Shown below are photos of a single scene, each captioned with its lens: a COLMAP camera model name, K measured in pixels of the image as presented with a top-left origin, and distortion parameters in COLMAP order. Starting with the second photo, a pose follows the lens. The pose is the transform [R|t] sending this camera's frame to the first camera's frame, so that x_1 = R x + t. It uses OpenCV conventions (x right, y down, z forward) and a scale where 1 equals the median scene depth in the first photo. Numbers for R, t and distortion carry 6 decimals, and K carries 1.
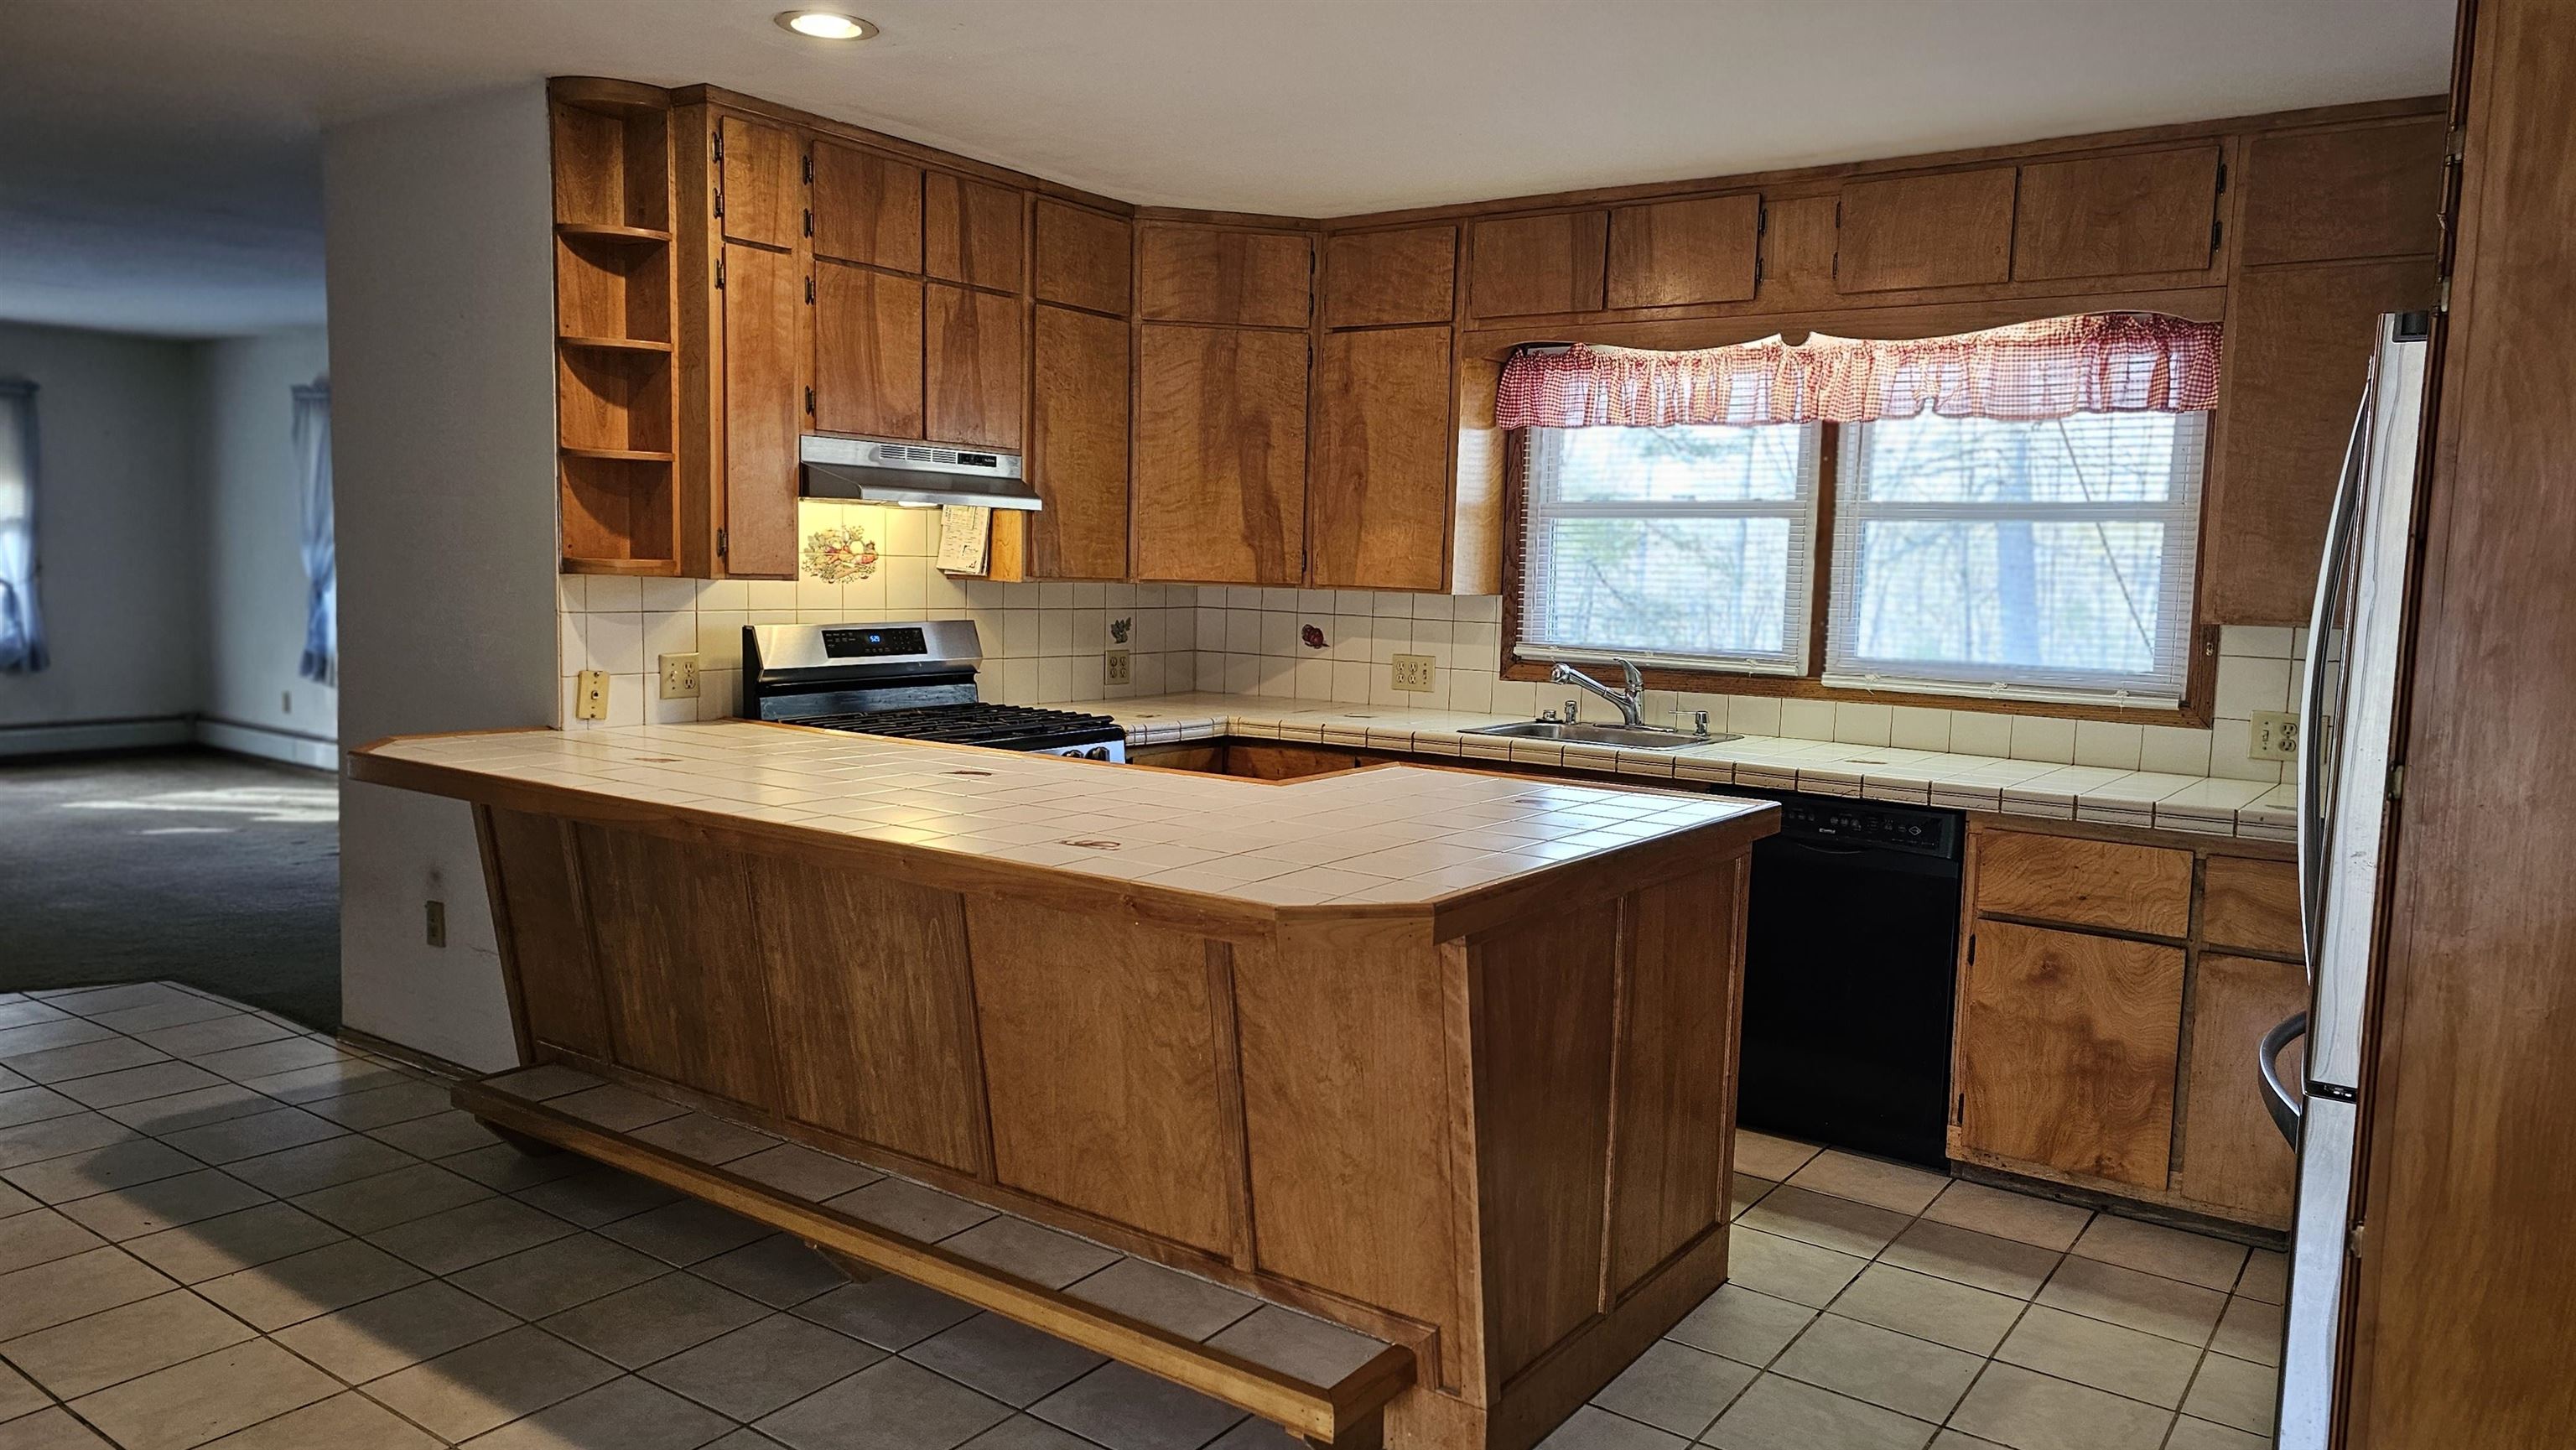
lens RADIAL K [[1720.9, 0, 1283.0], [0, 1720.9, 729.6], [0, 0, 1]] dist [0.073082, -0.067858]
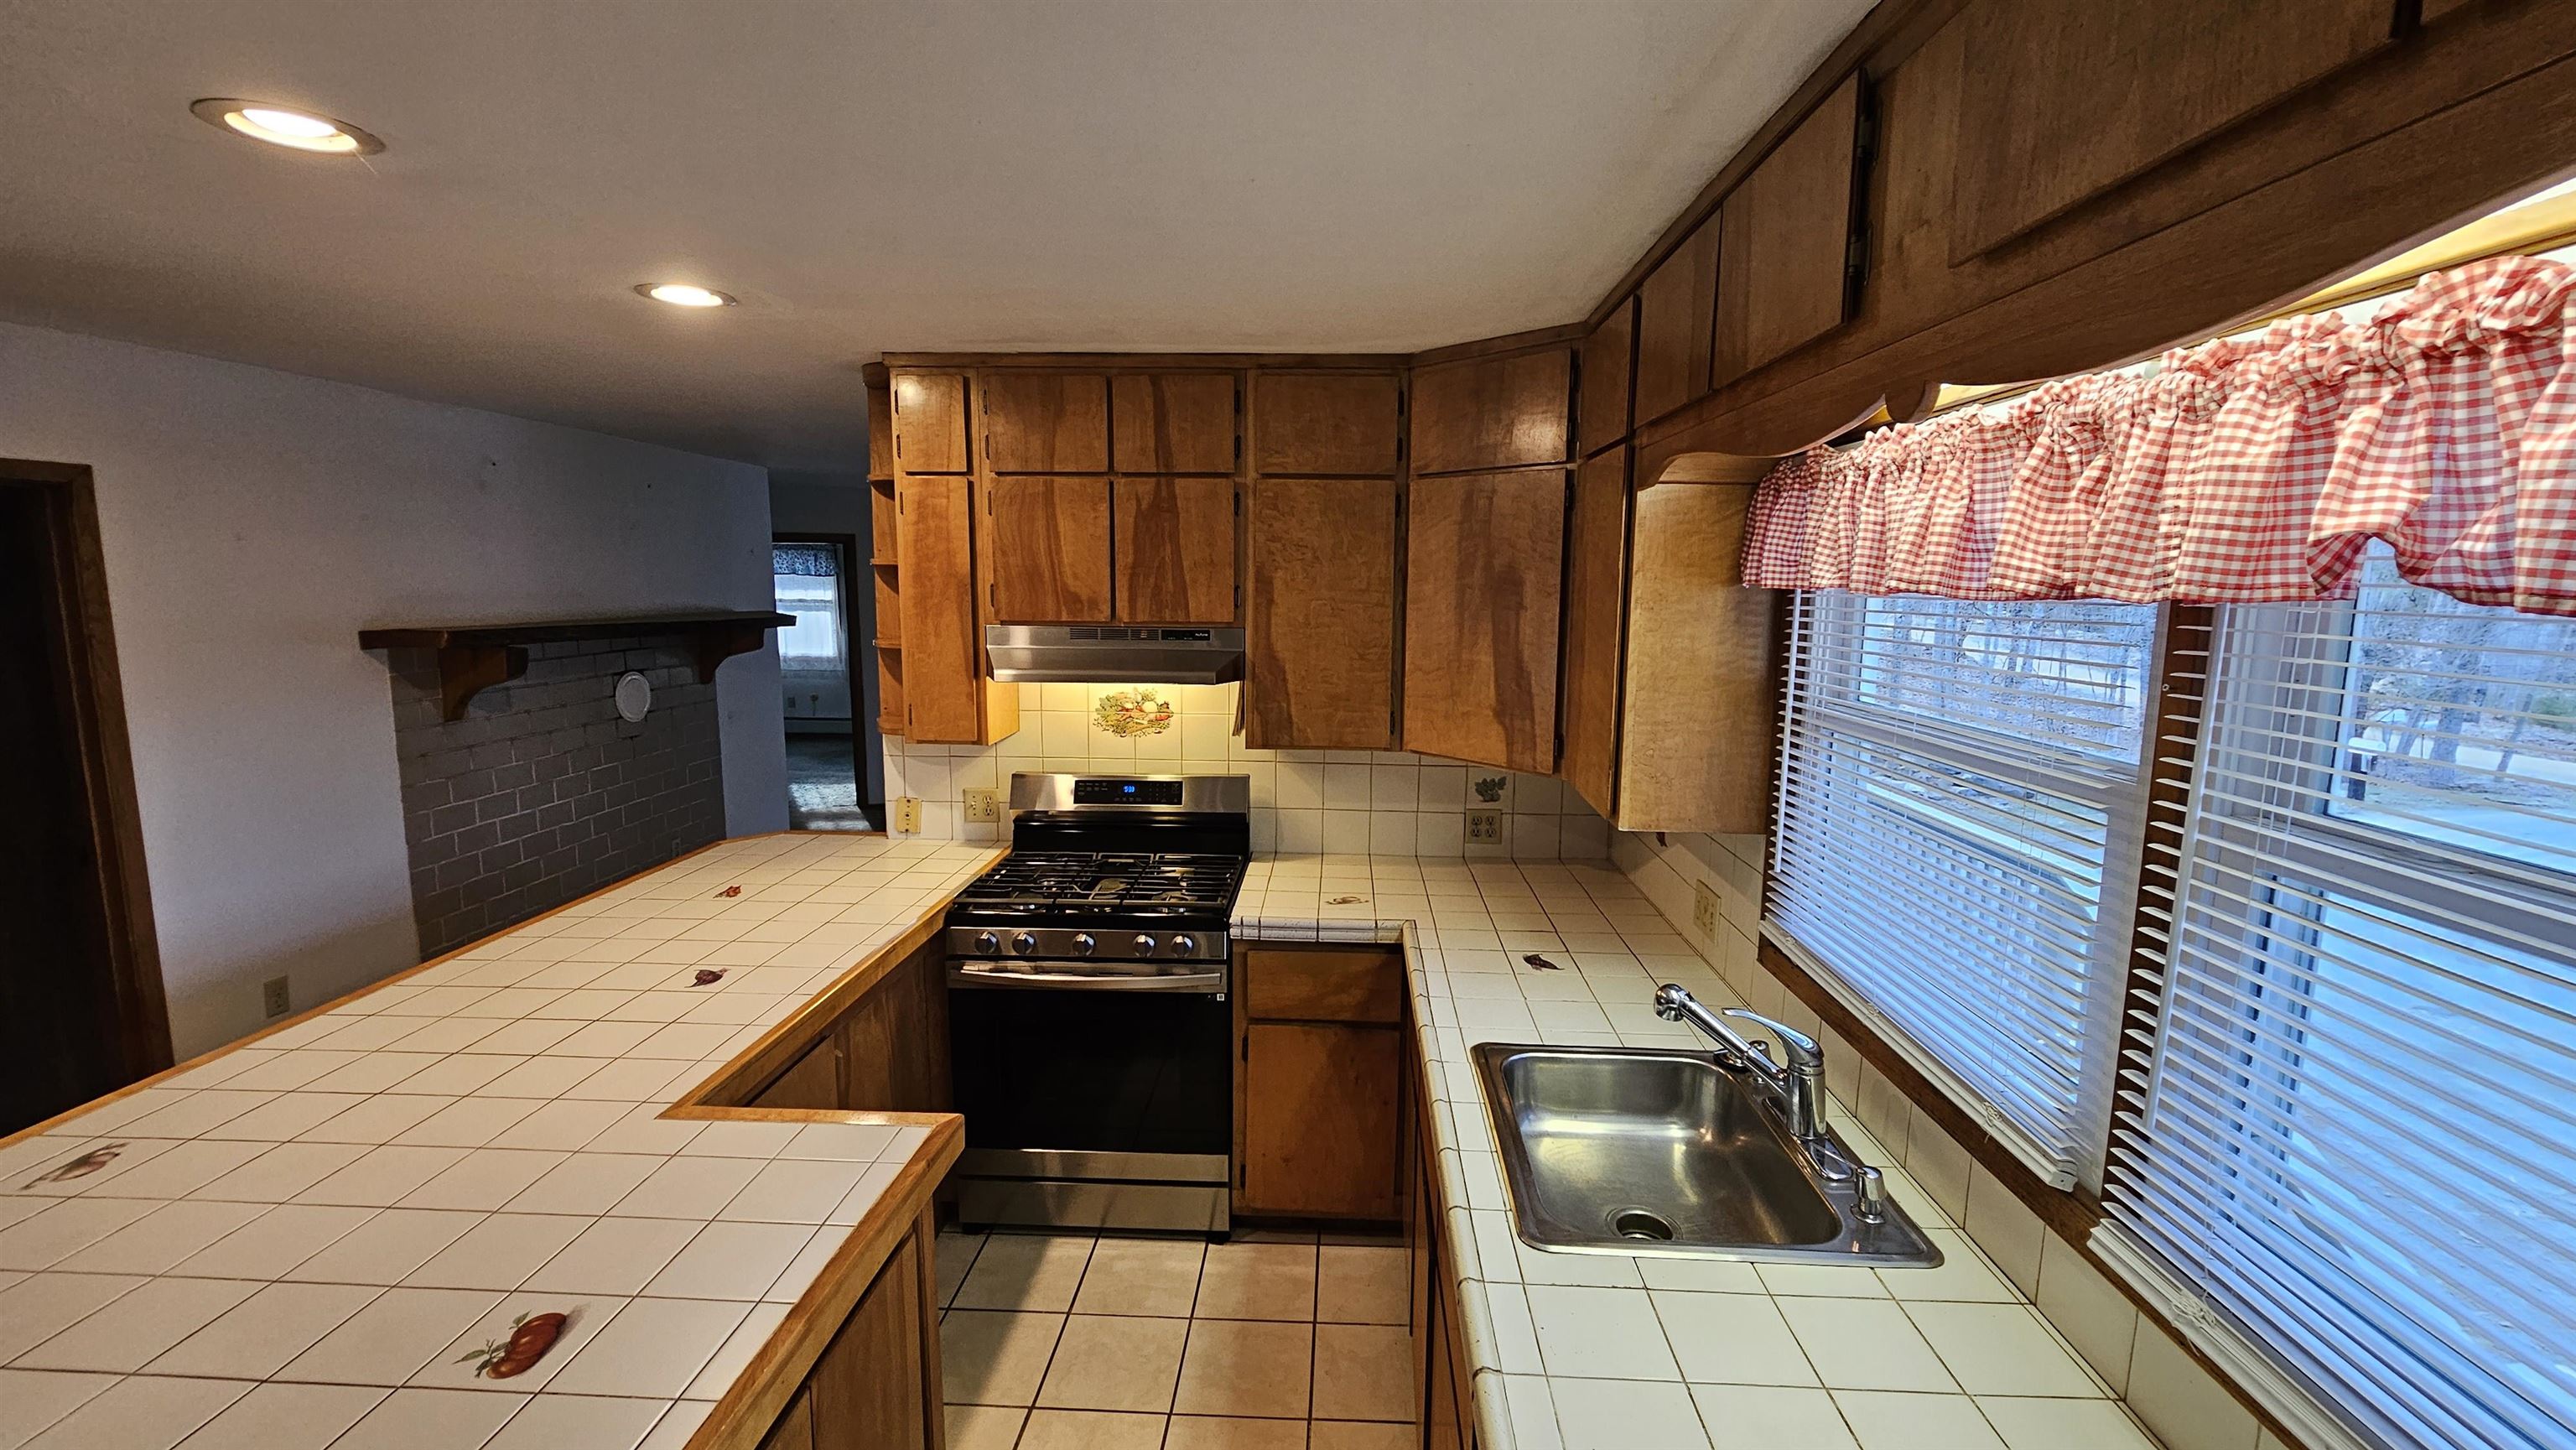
lens RADIAL K [[1049.2, 0, 1298.3], [0, 1049.2, 723.9], [0, 0, 1]] dist [0.002657, 0.000154]
pose [[0.555065, 0.087811, -0.827159, 0.392730], [-0.077630, 0.995541, 0.053593, -0.139266], [0.828177, 0.034465, 0.559406, 0.686786]]
